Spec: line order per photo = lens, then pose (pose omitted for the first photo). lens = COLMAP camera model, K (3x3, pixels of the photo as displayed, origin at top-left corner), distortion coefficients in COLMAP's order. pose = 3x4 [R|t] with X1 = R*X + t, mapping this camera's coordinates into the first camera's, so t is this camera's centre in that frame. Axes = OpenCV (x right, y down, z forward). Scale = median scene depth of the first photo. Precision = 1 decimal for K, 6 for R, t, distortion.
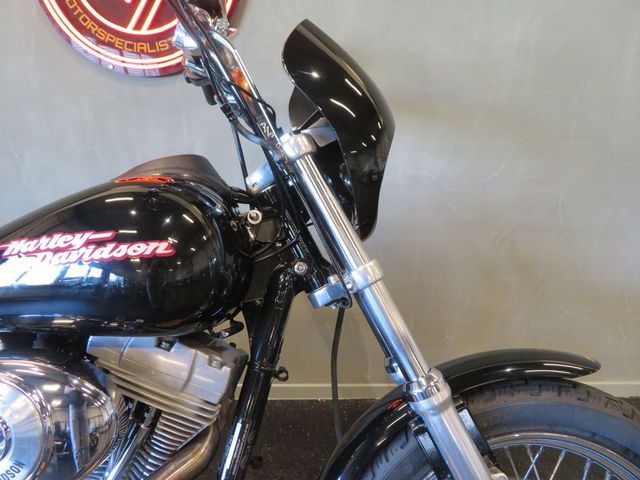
lens RADIAL K [[456.8, 0, 320.5], [0, 456.8, 243.9], [0, 0, 1]] dist [-0.005517, 0.004456]
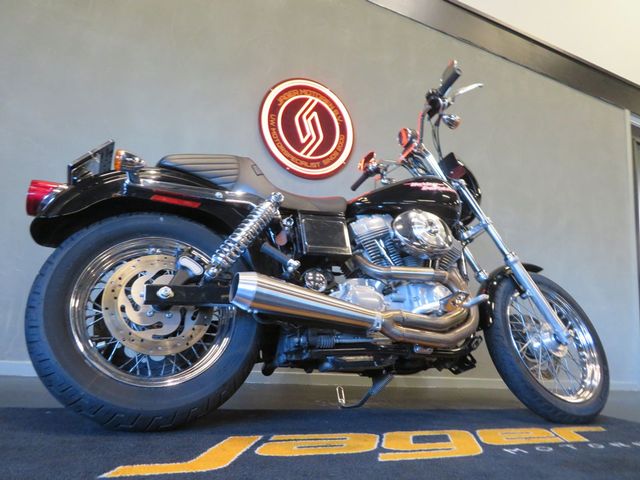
lens RADIAL K [[456.8, 0, 320.5], [0, 456.8, 243.9], [0, 0, 1]] dist [-0.005517, 0.004456]
pose [[0.900017, 0.145666, 0.410793, -2.122517], [0.055871, 0.896166, -0.440187, 1.468236], [-0.432259, 0.419128, 0.798426, -0.893997]]
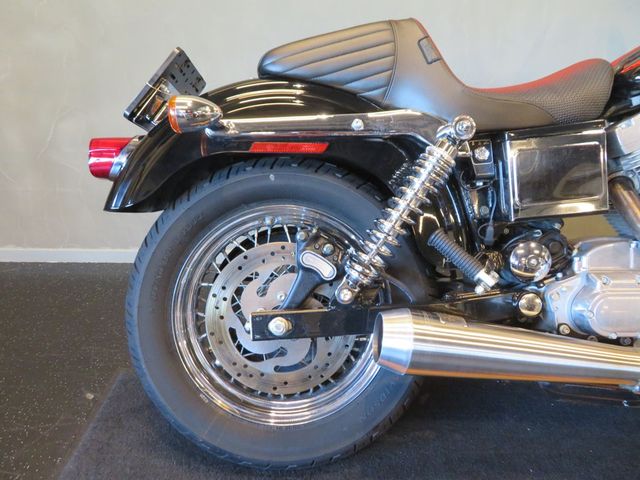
lens RADIAL K [[456.8, 0, 320.5], [0, 456.8, 243.9], [0, 0, 1]] dist [-0.005517, 0.004456]
pose [[0.999622, 0.006580, 0.026711, -1.834711], [-0.008525, 0.997269, 0.073365, 0.520105], [-0.026155, -0.073565, 0.996947, -0.311230]]
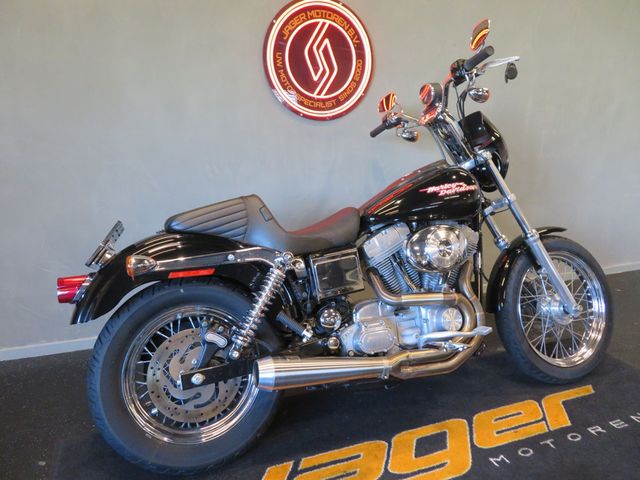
lens RADIAL K [[456.8, 0, 320.5], [0, 456.8, 243.9], [0, 0, 1]] dist [-0.005517, 0.004456]
pose [[0.932101, -0.074928, 0.354364, -2.078198], [0.089634, 0.995655, -0.025242, 0.318723], [-0.350933, 0.055291, 0.934767, -1.286667]]
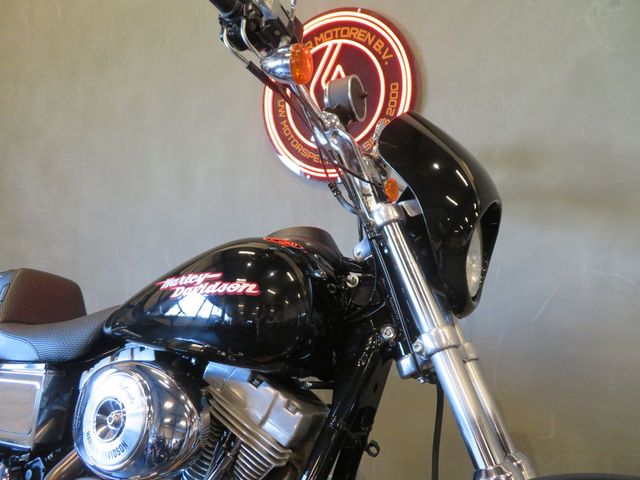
lens RADIAL K [[456.8, 0, 320.5], [0, 456.8, 243.9], [0, 0, 1]] dist [-0.005517, 0.004456]
pose [[0.877391, 0.016031, -0.479507, 0.331471], [-0.138226, 0.965510, -0.220644, 0.114504], [0.459432, 0.259872, 0.849346, 0.017792]]
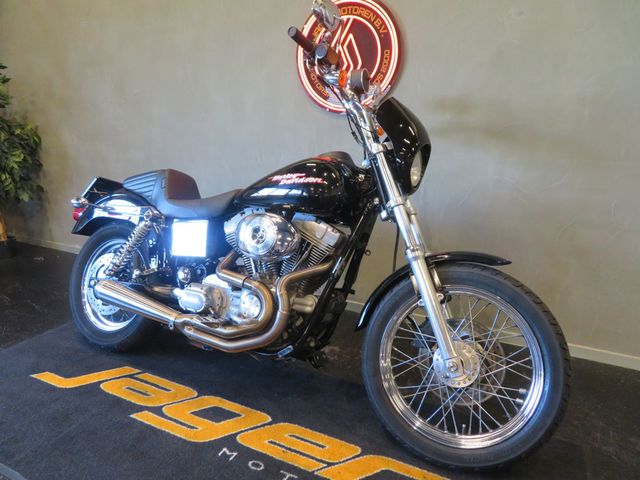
lens RADIAL K [[456.8, 0, 320.5], [0, 456.8, 243.9], [0, 0, 1]] dist [-0.005517, 0.004456]
pose [[0.887865, 0.129463, -0.441514, 0.818570], [-0.150168, 0.988586, -0.012102, 0.365266], [0.434908, 0.077046, 0.897173, -1.289853]]
